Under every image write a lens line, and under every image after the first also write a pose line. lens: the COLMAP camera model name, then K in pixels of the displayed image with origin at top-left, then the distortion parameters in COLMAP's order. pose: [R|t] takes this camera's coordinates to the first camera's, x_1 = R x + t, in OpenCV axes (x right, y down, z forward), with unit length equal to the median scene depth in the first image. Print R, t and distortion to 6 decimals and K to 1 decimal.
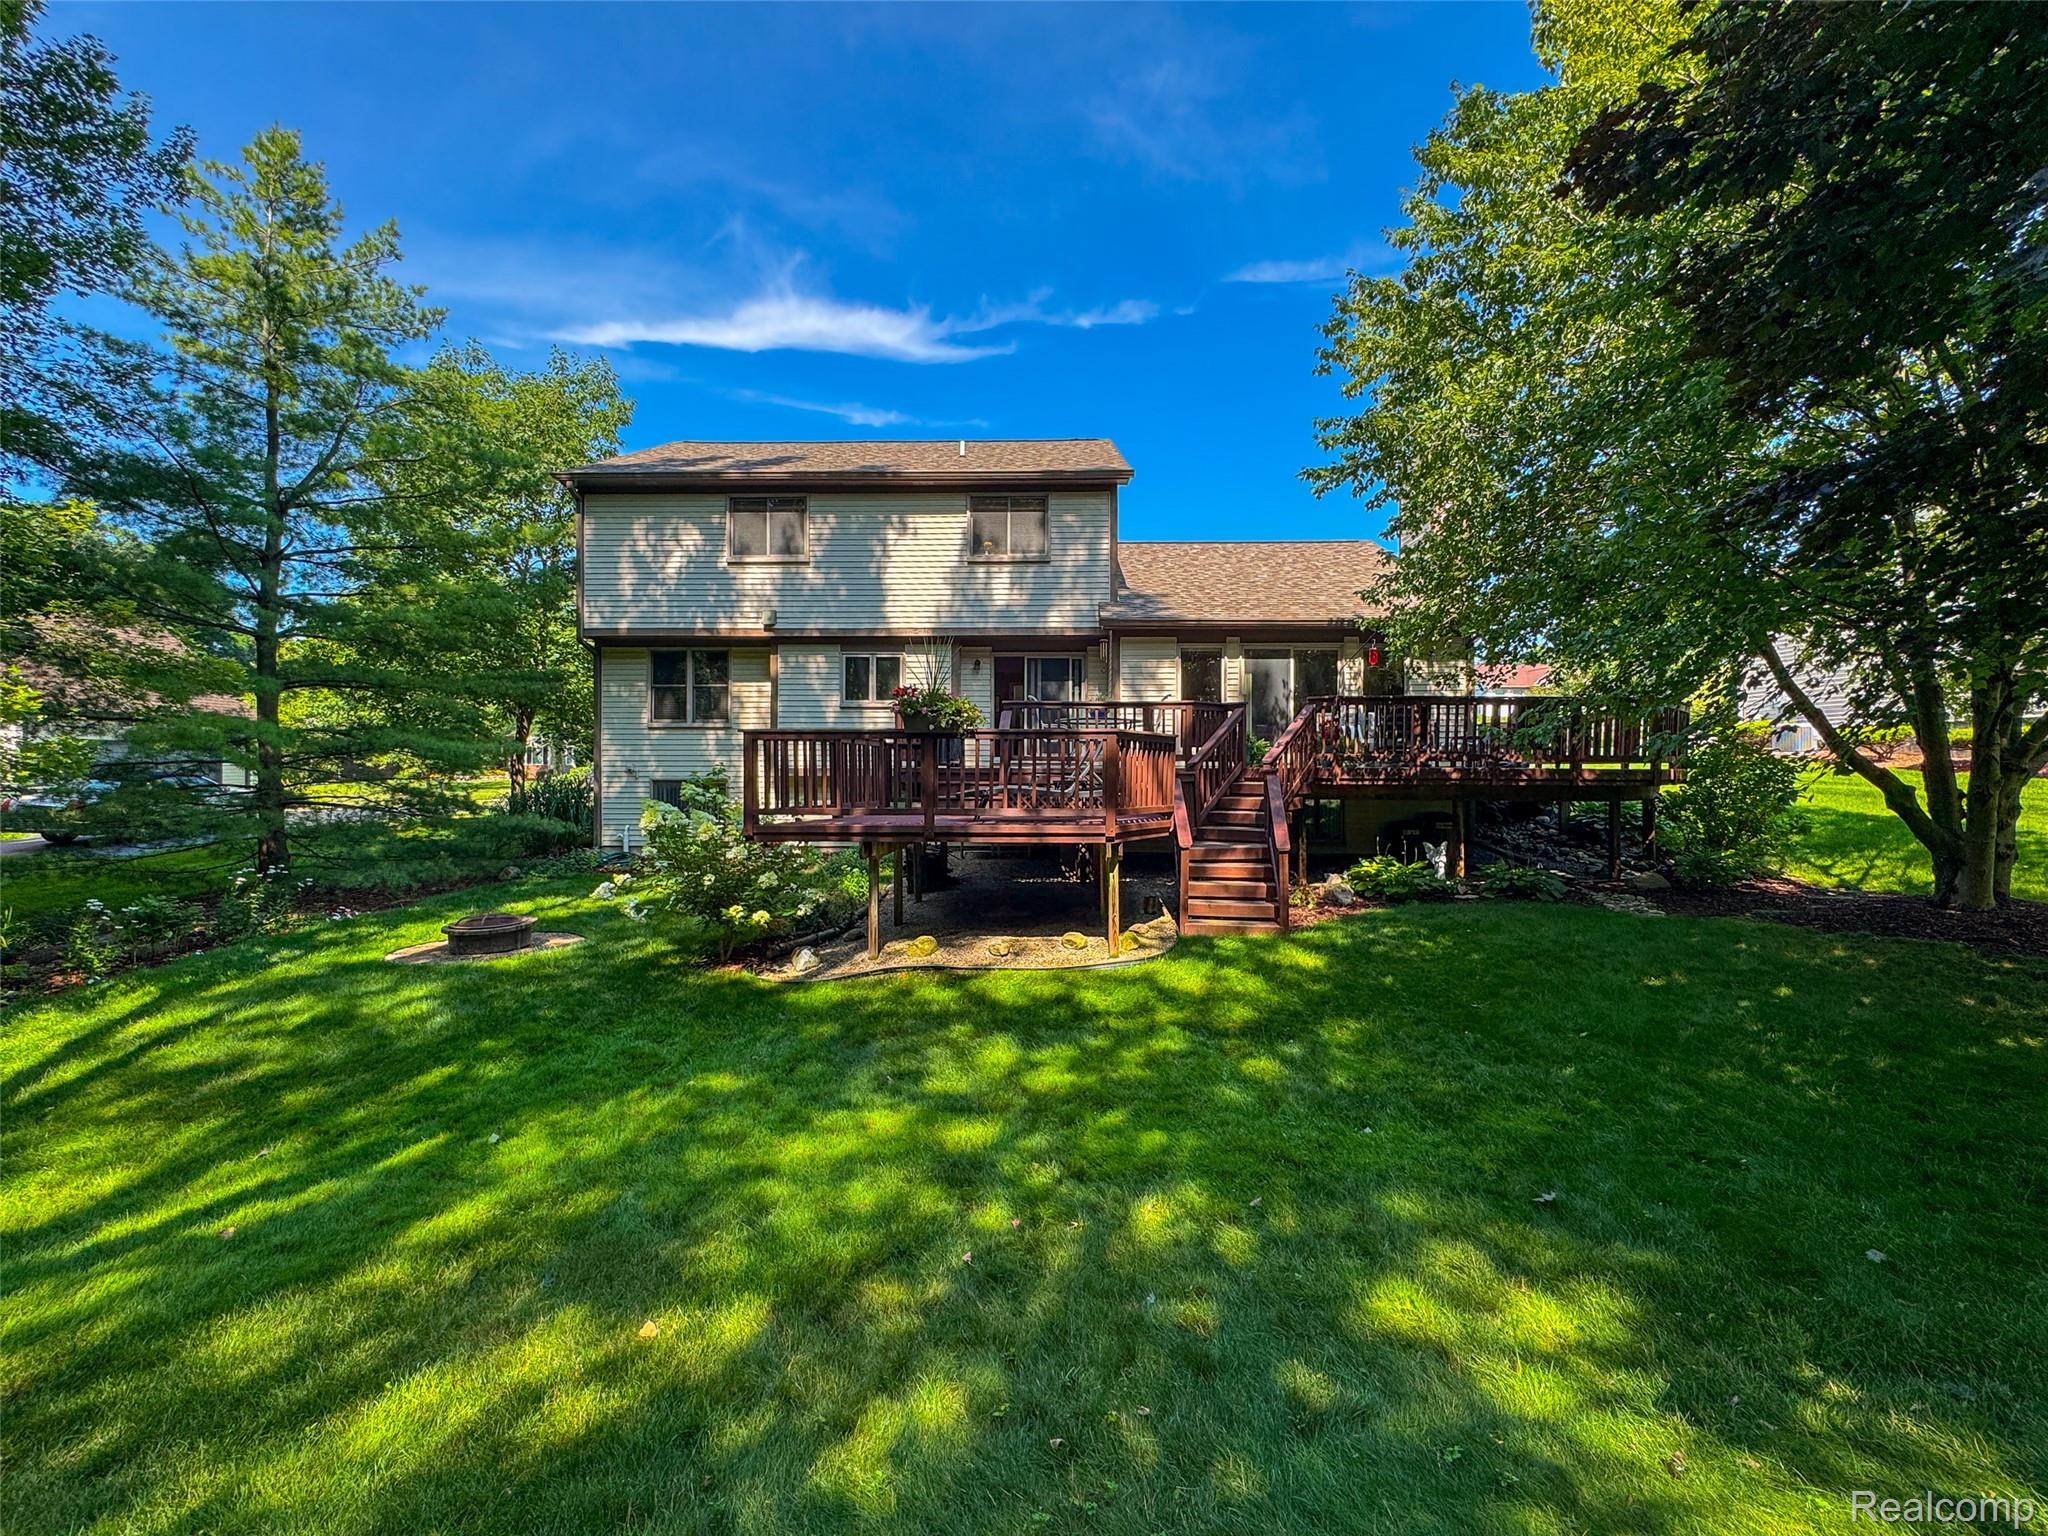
lens RADIAL K [[869.7, 0, 1025.7], [0, 869.7, 752.7], [0, 0, 1]] dist [-0.008345, -0.000263]
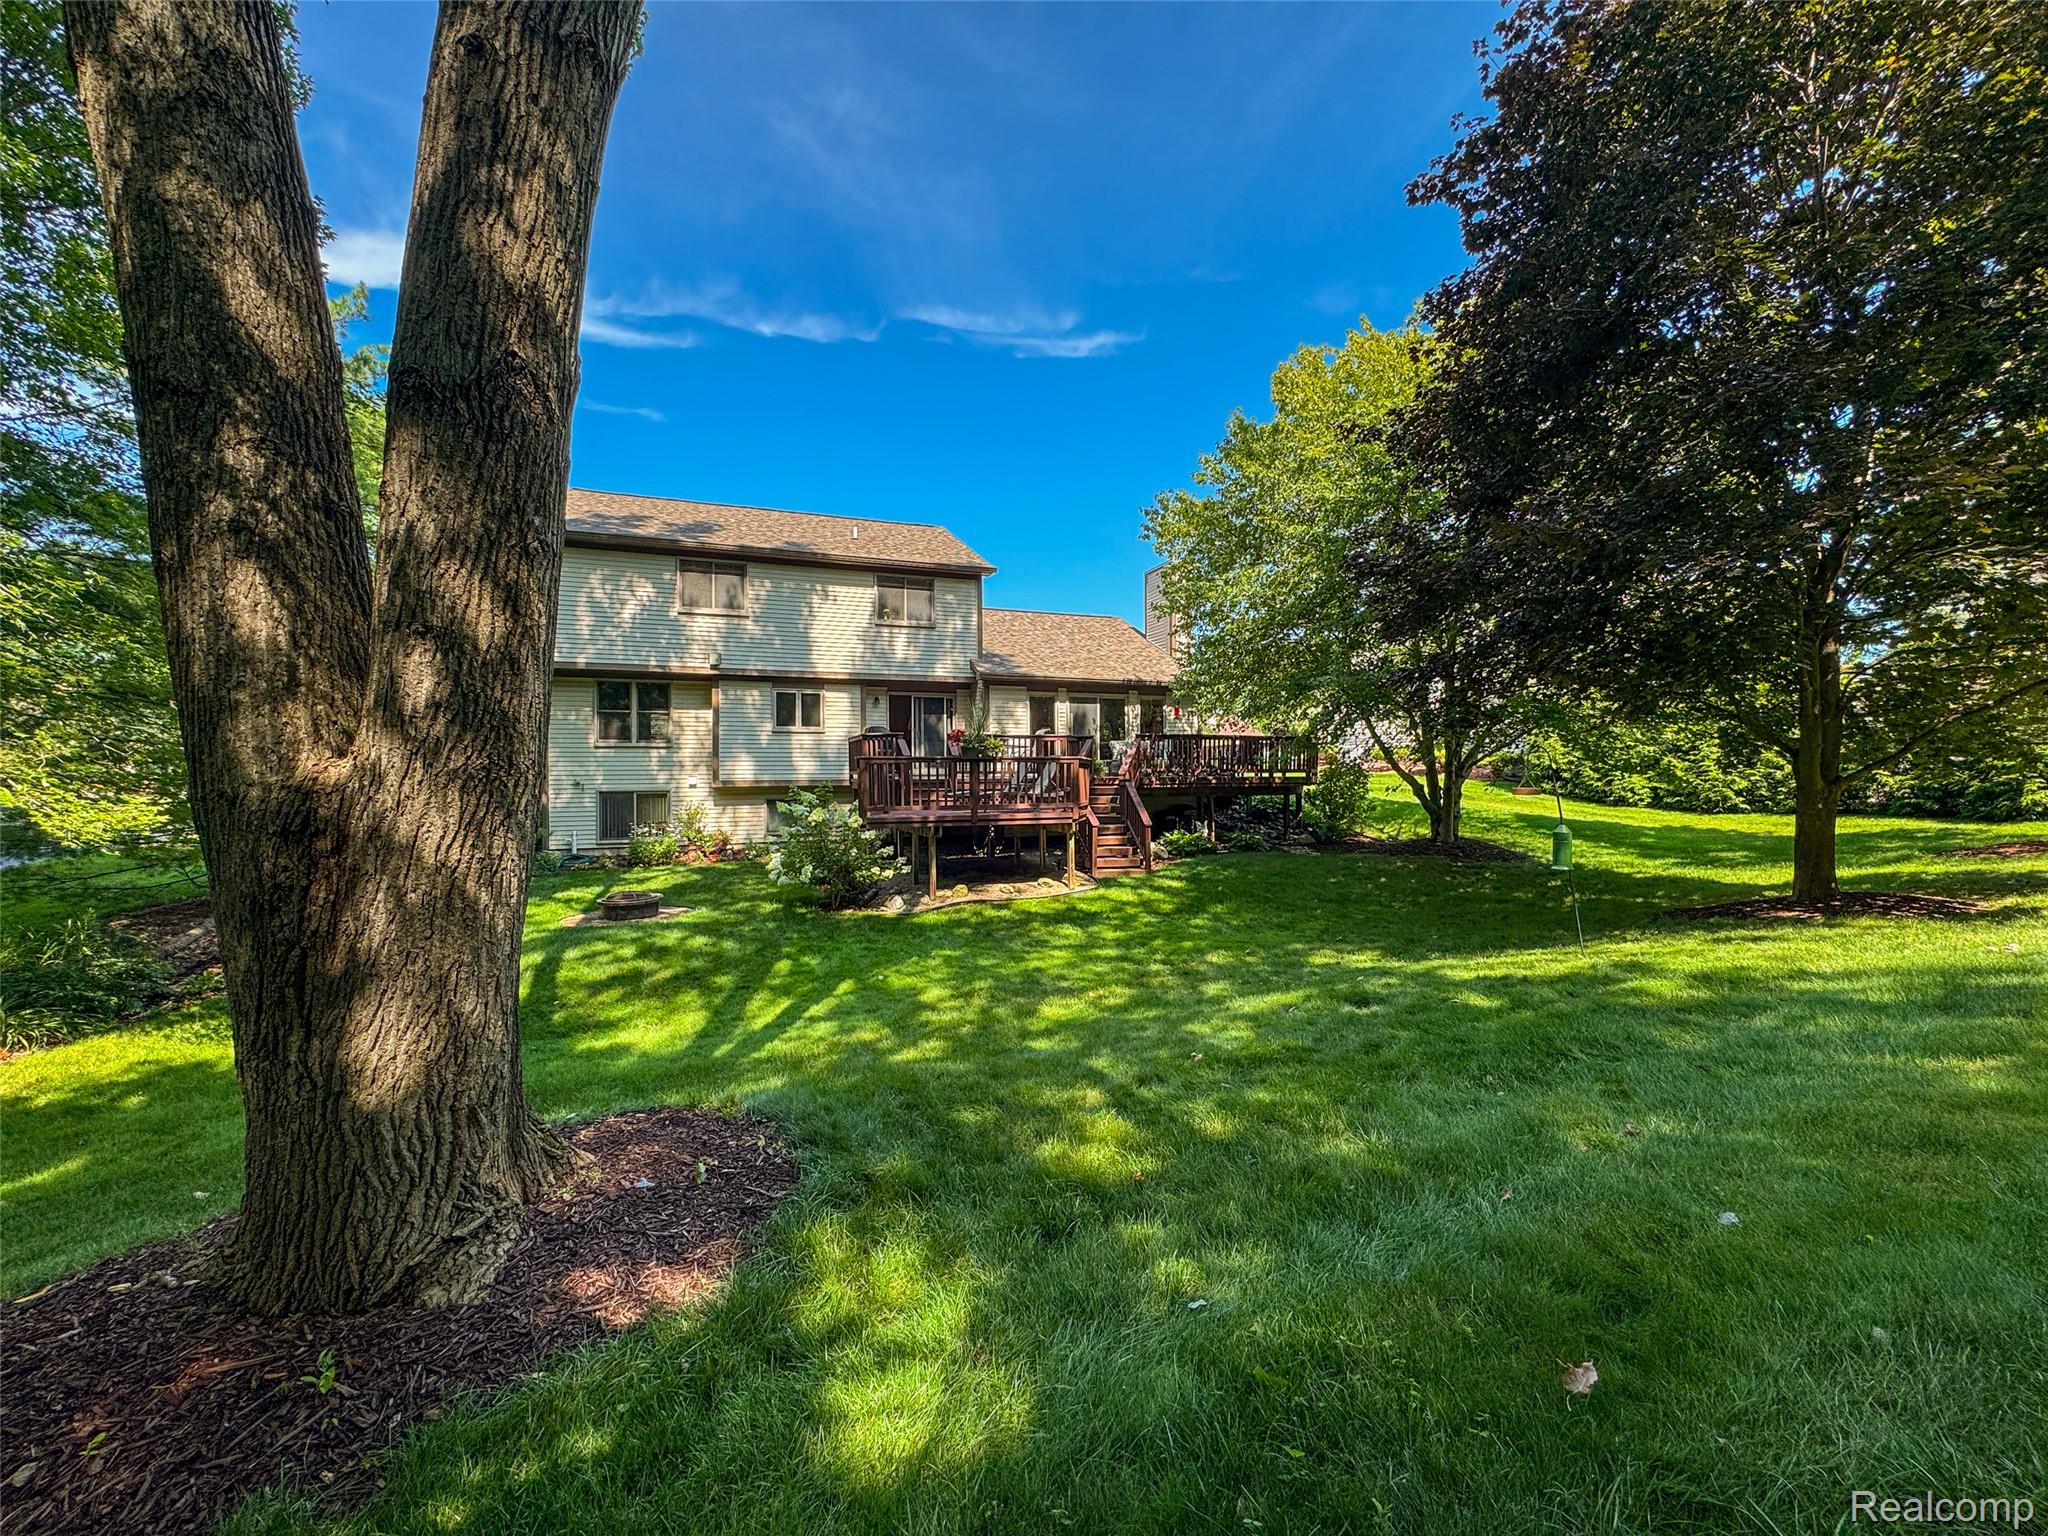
lens RADIAL K [[844.9, 0, 1021.0], [0, 844.9, 765.4], [0, 0, 1]] dist [0.012194, -0.009565]
pose [[0.927968, -0.004020, 0.372638, -0.343393], [0.000316, 0.999950, 0.010000, -0.015753], [-0.372659, -0.009162, 0.927923, -0.290008]]
